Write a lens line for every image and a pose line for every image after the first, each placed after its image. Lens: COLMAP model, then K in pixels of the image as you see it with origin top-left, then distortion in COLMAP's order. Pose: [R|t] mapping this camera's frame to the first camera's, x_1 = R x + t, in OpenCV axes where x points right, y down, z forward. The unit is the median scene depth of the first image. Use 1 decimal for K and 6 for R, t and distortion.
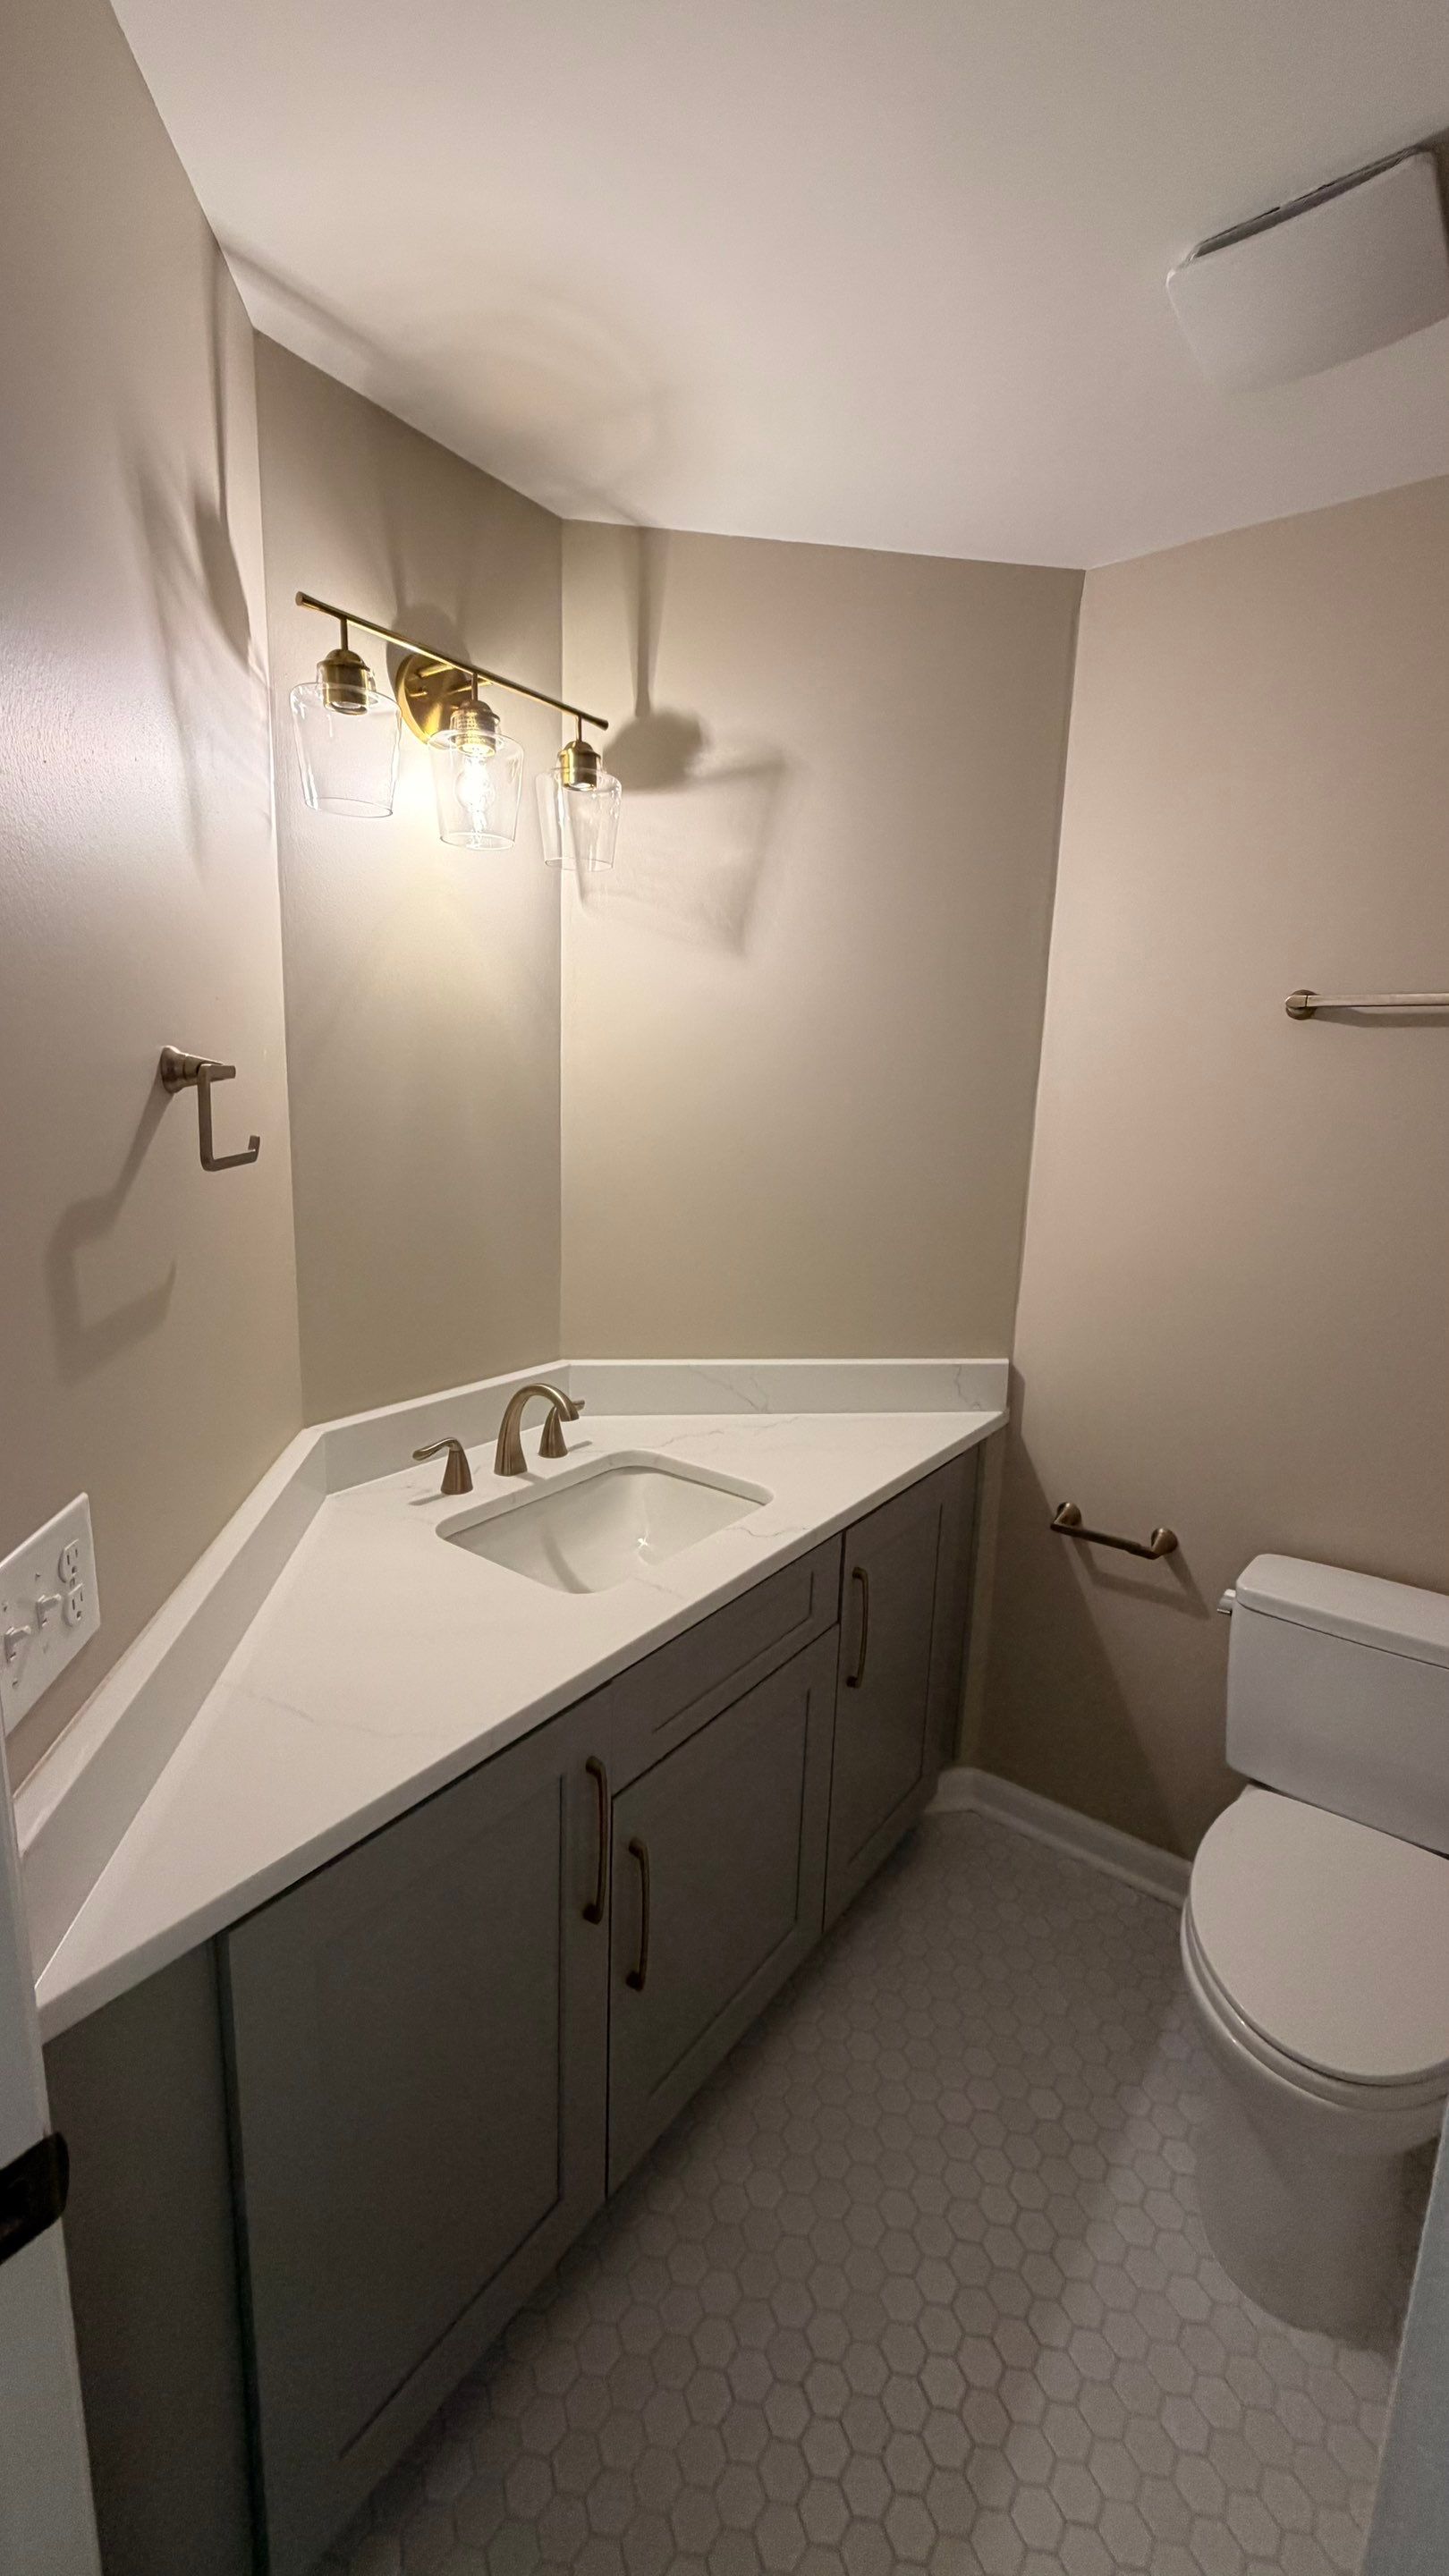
lens RADIAL K [[1024.0, 0, 729.1], [0, 1024.0, 1275.8], [0, 0, 1]] dist [0.002425, -0.000150]
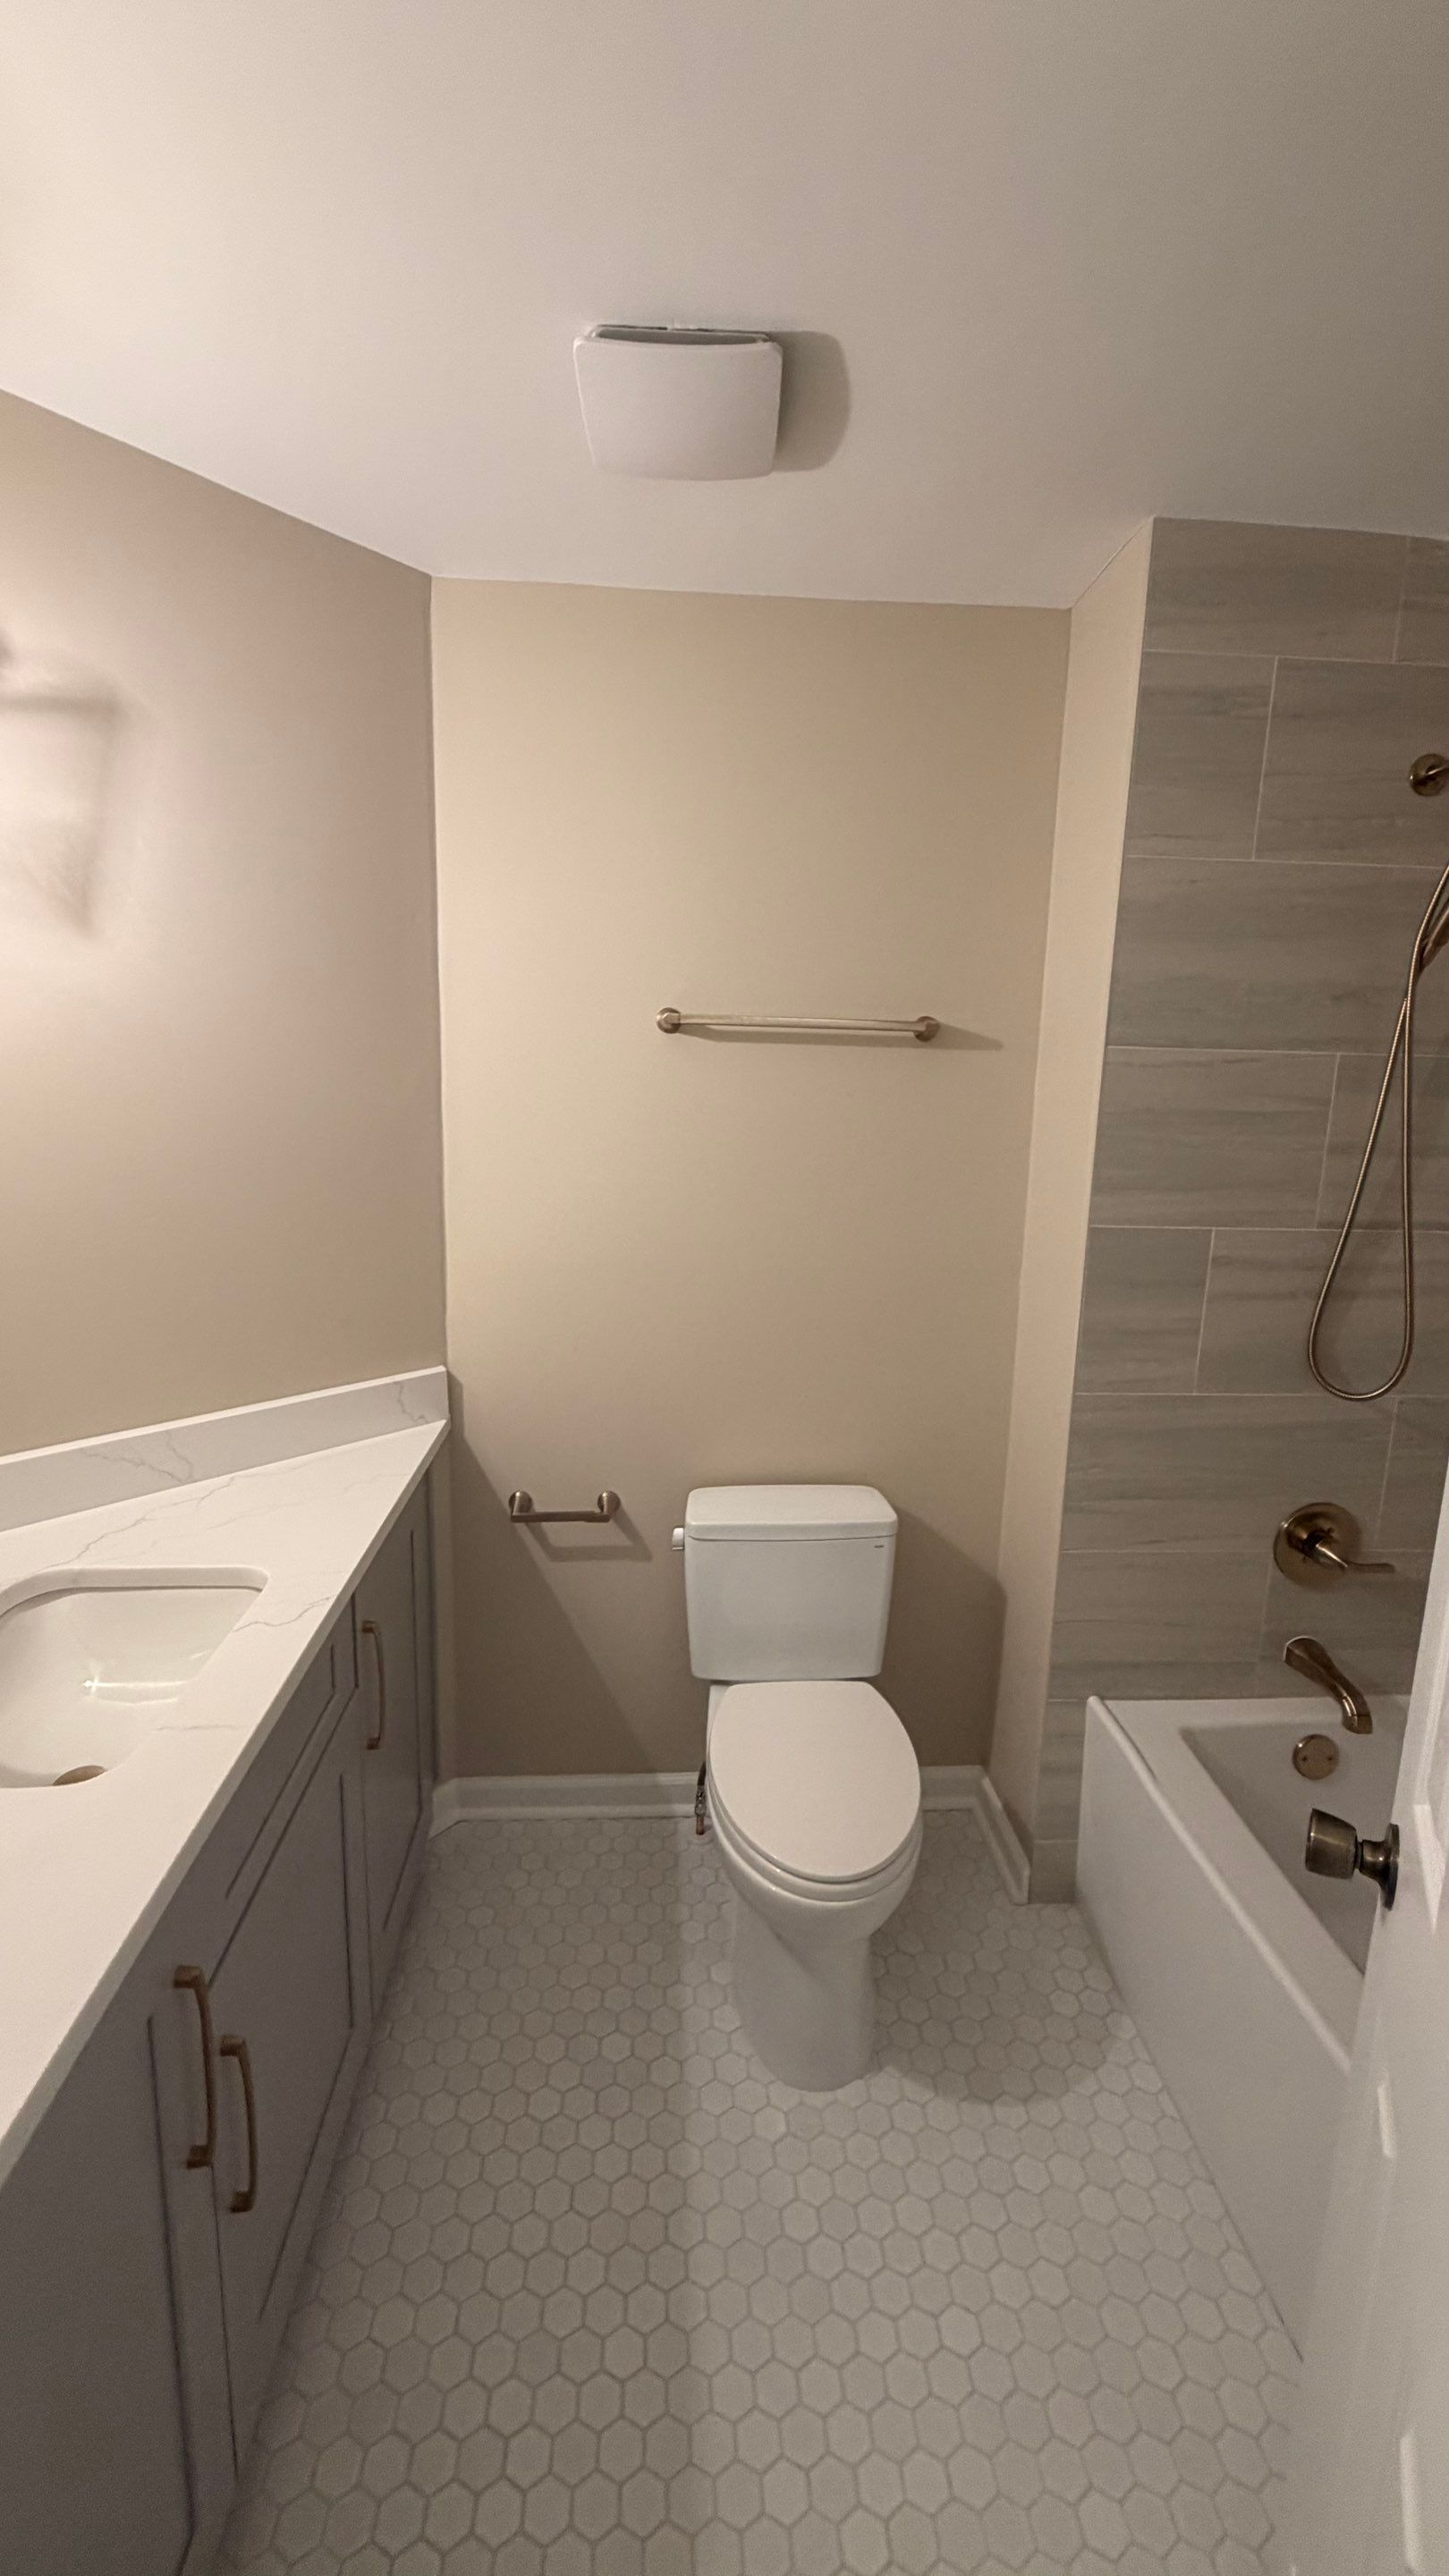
lens RADIAL K [[1024.0, 0, 722.4], [0, 1024.0, 1276.4], [0, 0, 1]] dist [0.002425, -0.000150]
pose [[0.759982, -0.129349, 0.636943, -0.163145], [0.120556, 0.991045, 0.057415, -0.033312], [-0.638665, 0.033153, 0.768770, 0.070780]]
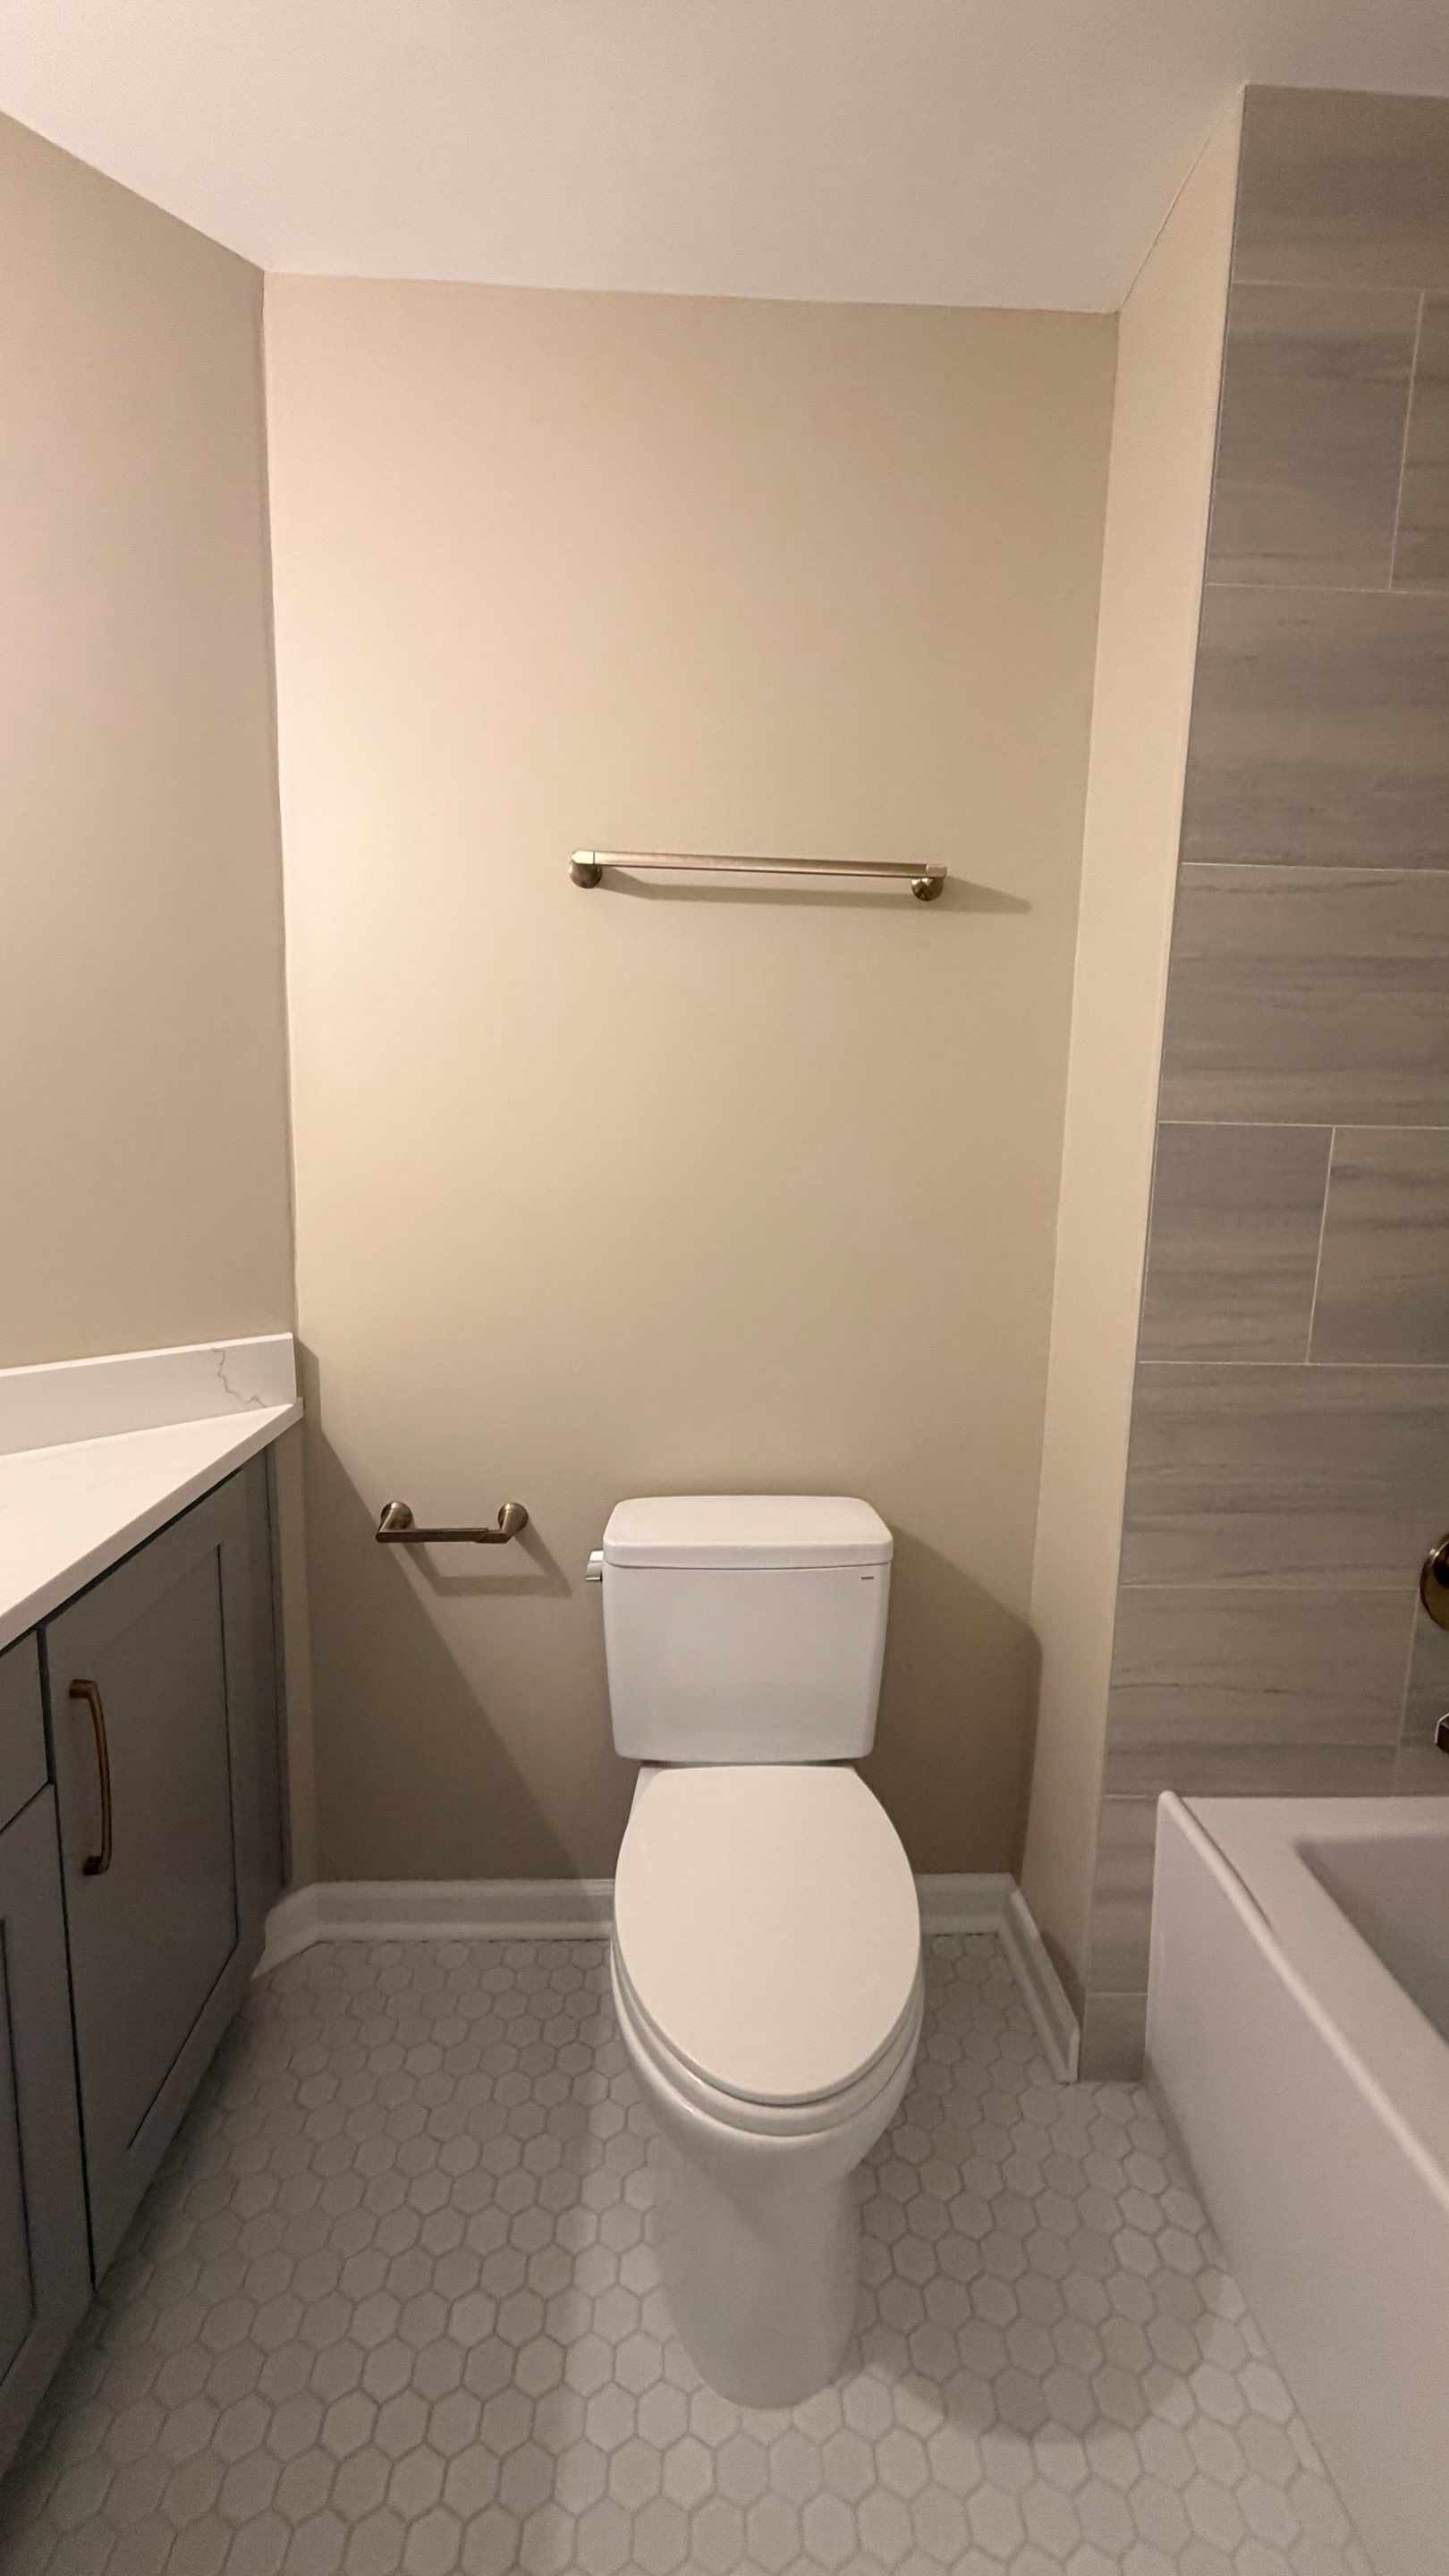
lens RADIAL K [[1024.0, 0, 723.7], [0, 1024.0, 1276.0], [0, 0, 1]] dist [0.002425, -0.000150]
pose [[0.774541, -0.103629, 0.623977, 0.061073], [0.119346, 0.992712, 0.016724, 0.074351], [-0.621163, 0.061516, 0.781263, 0.244265]]
